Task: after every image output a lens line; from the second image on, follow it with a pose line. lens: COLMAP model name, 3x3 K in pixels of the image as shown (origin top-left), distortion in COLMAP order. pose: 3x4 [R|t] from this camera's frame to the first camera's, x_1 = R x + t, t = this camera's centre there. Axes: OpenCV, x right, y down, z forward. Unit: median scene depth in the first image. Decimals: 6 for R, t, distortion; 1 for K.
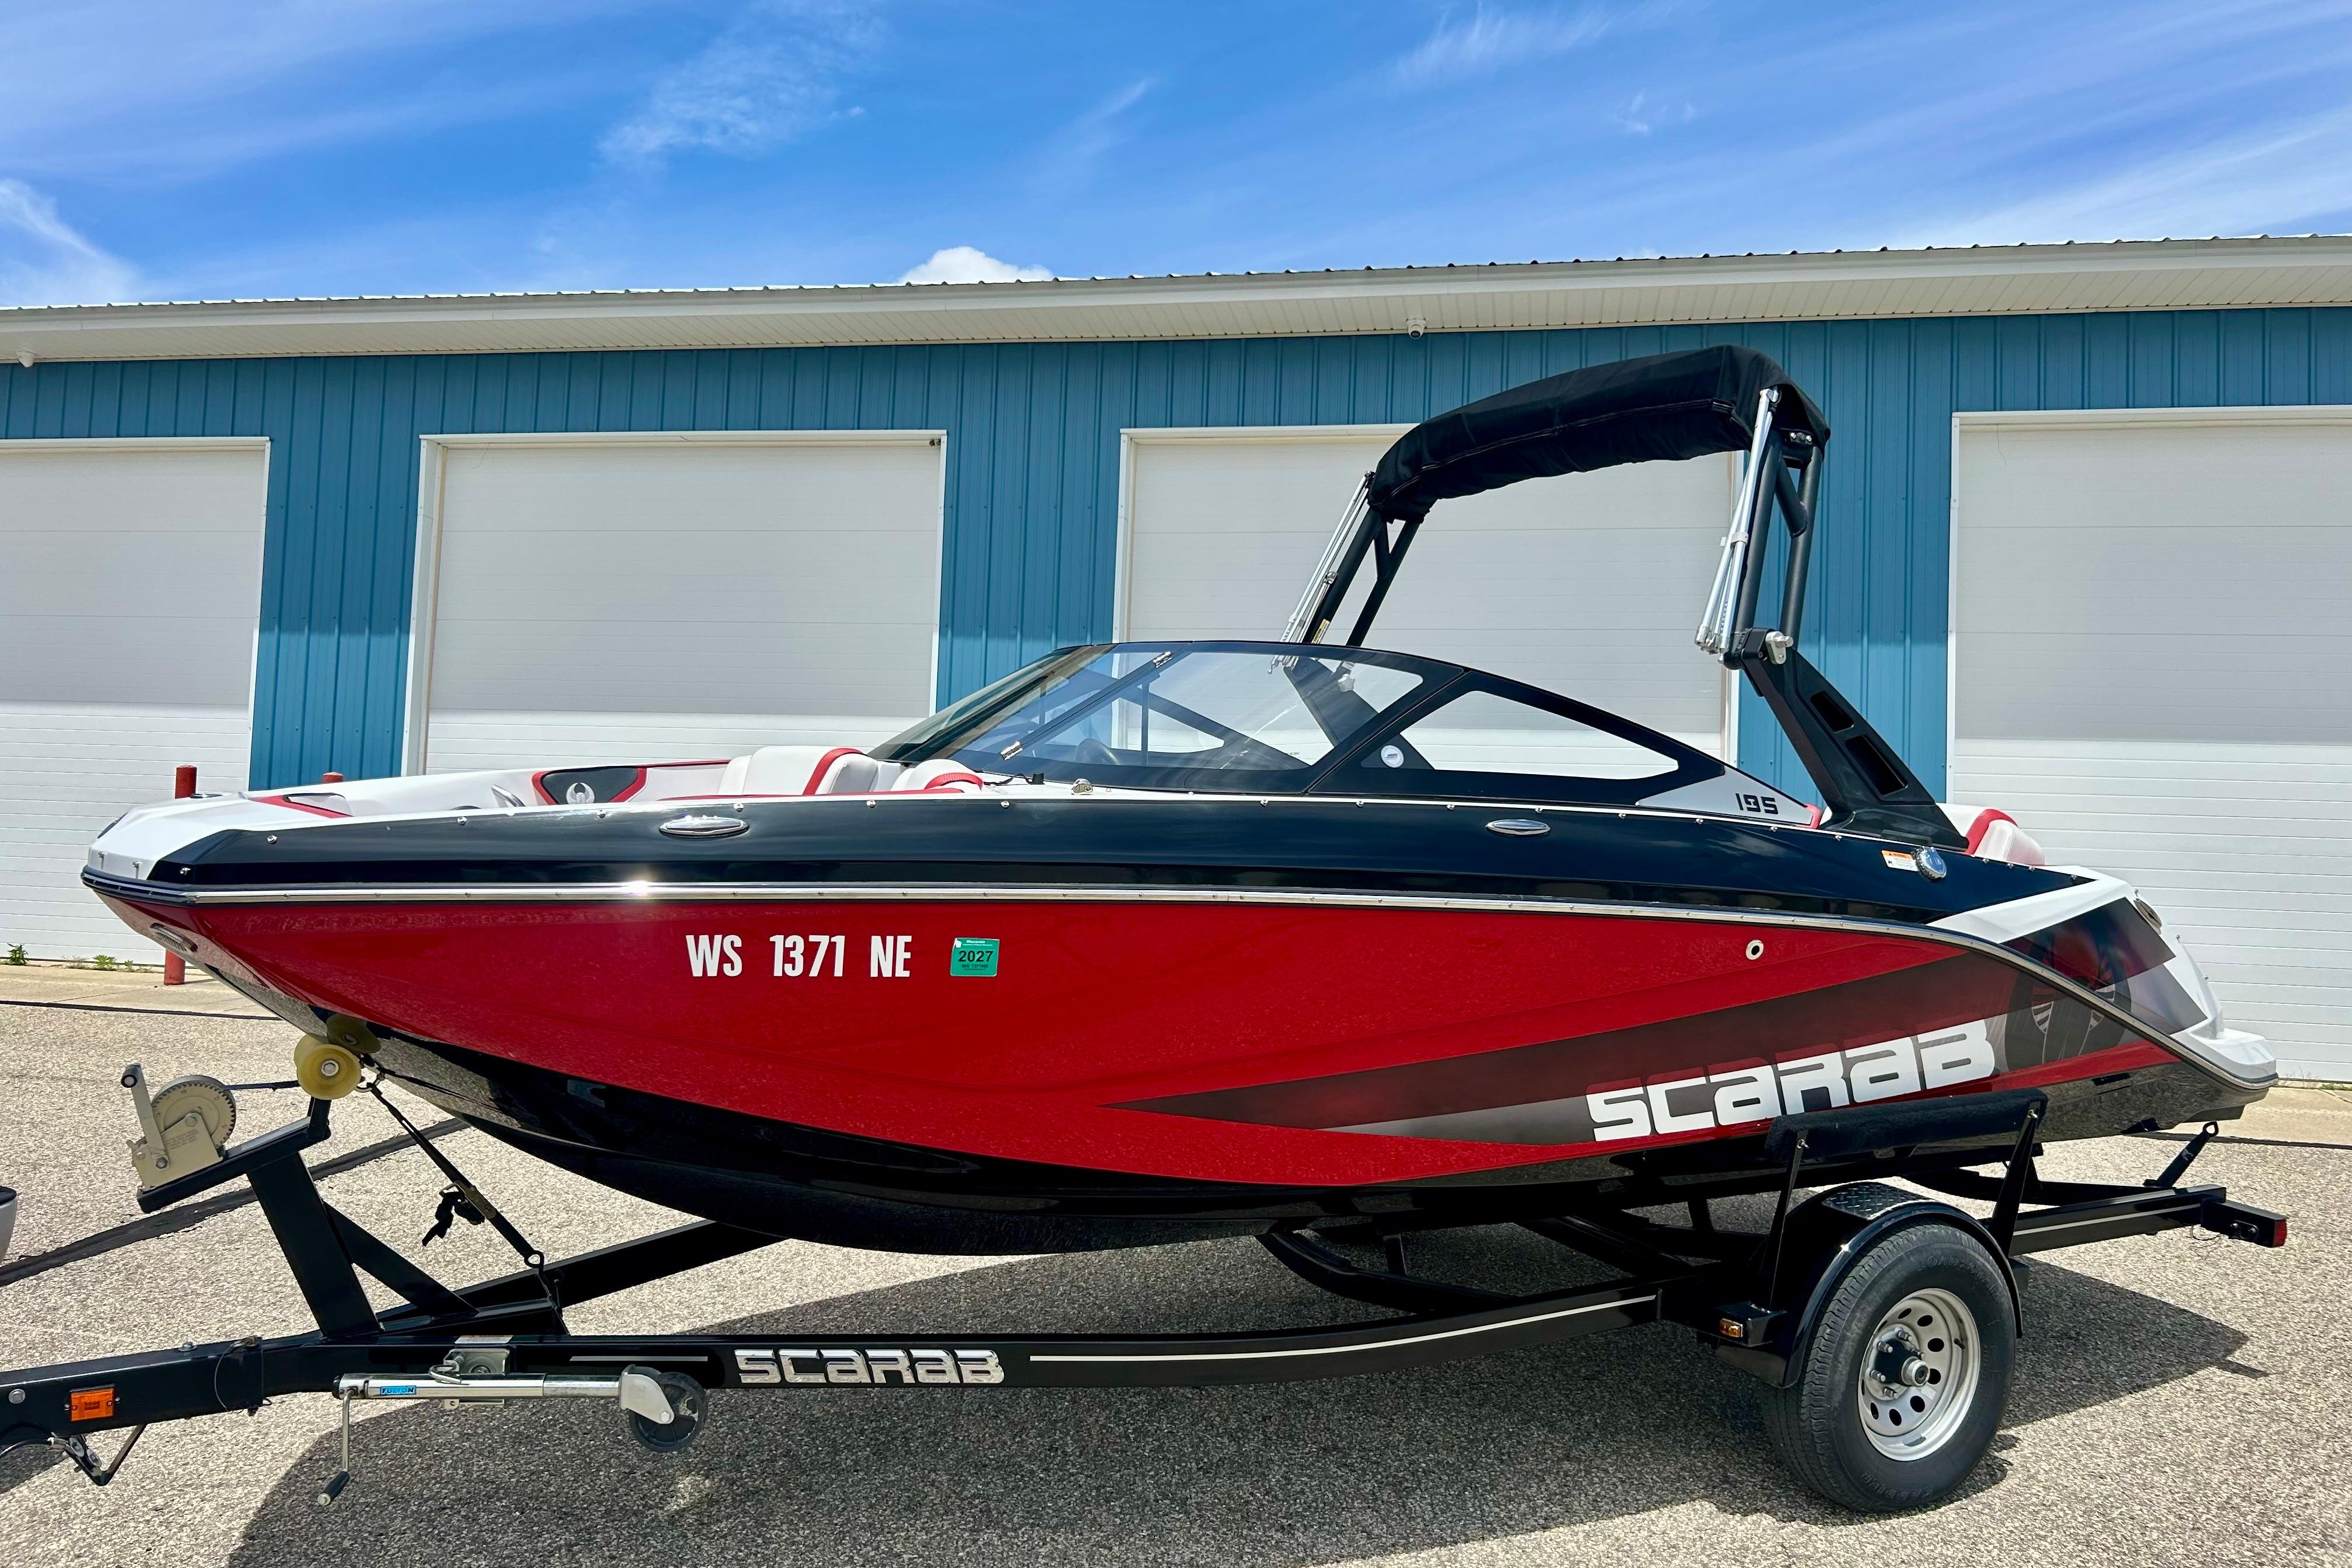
lens RADIAL K [[1713.9, 0, 1176.0], [0, 1713.9, 784.0], [0, 0, 1]] dist [0.042265, -0.049345]
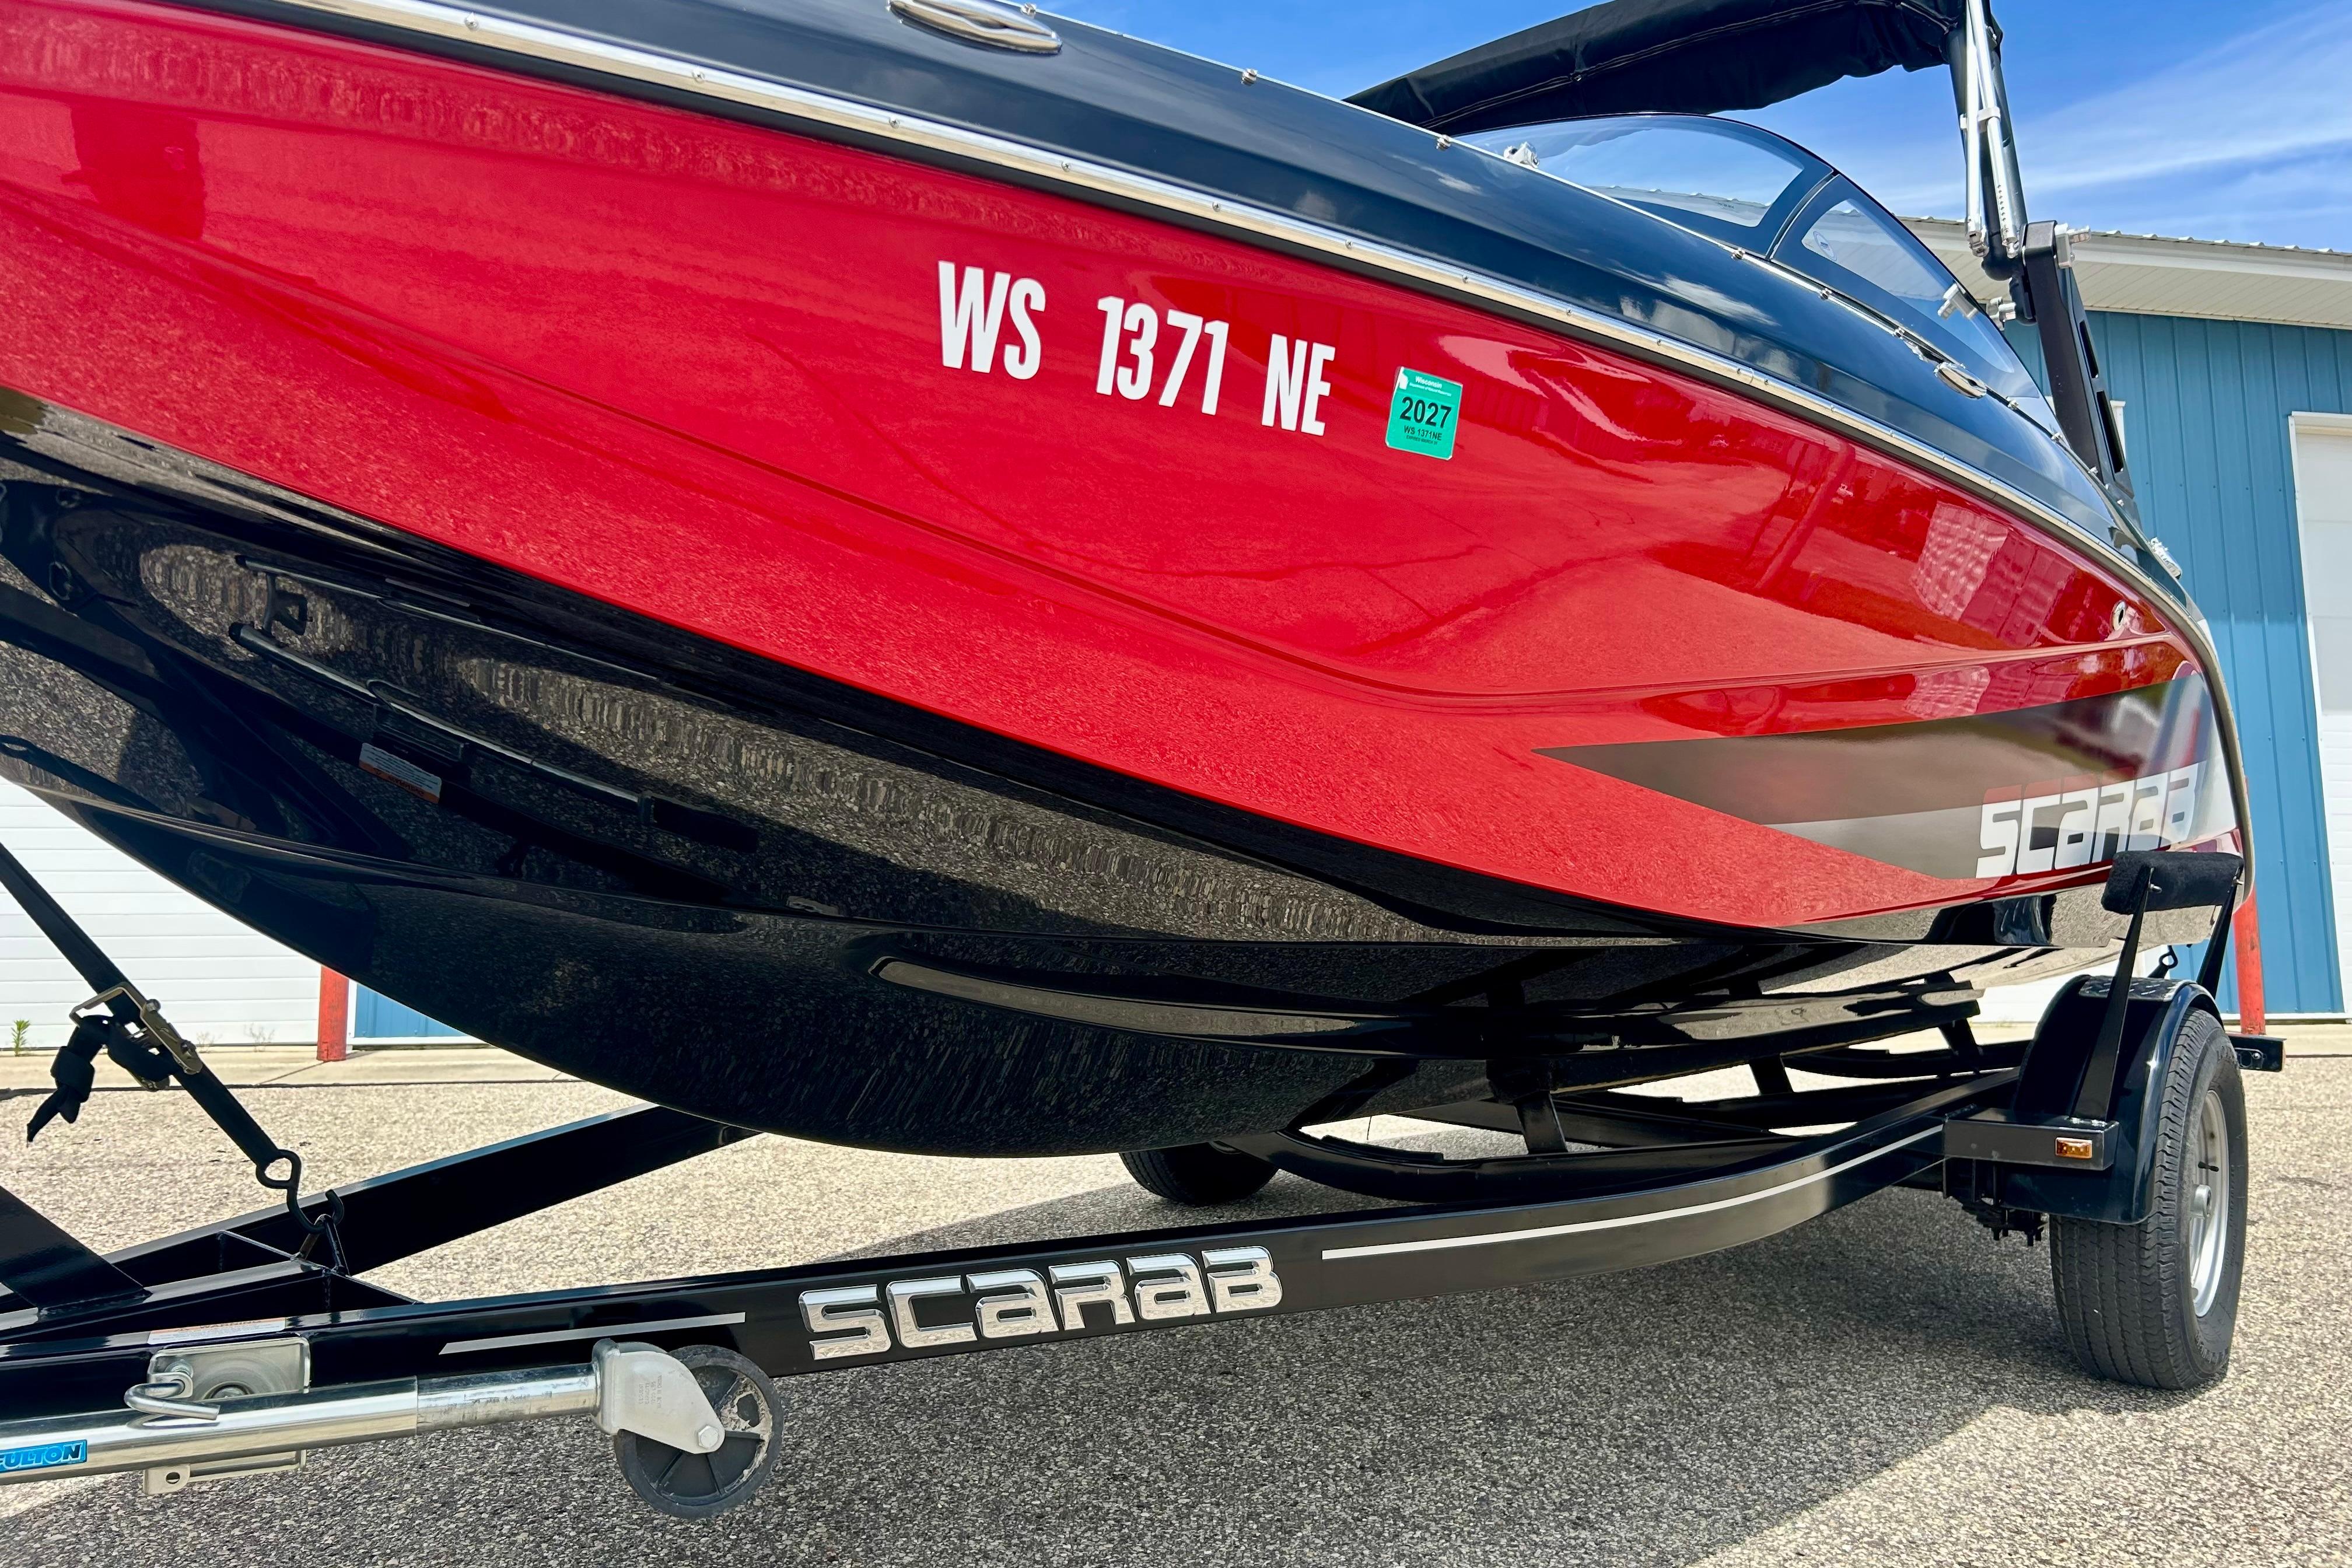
lens RADIAL K [[1736.6, 0, 1176.0], [0, 1736.6, 784.0], [0, 0, 1]] dist [0.069747, -0.088919]
pose [[0.925942, 0.000300, 0.377667, -0.344464], [0.021923, 0.998271, -0.054541, 0.214219], [-0.377030, 0.058782, 0.924334, 0.494999]]
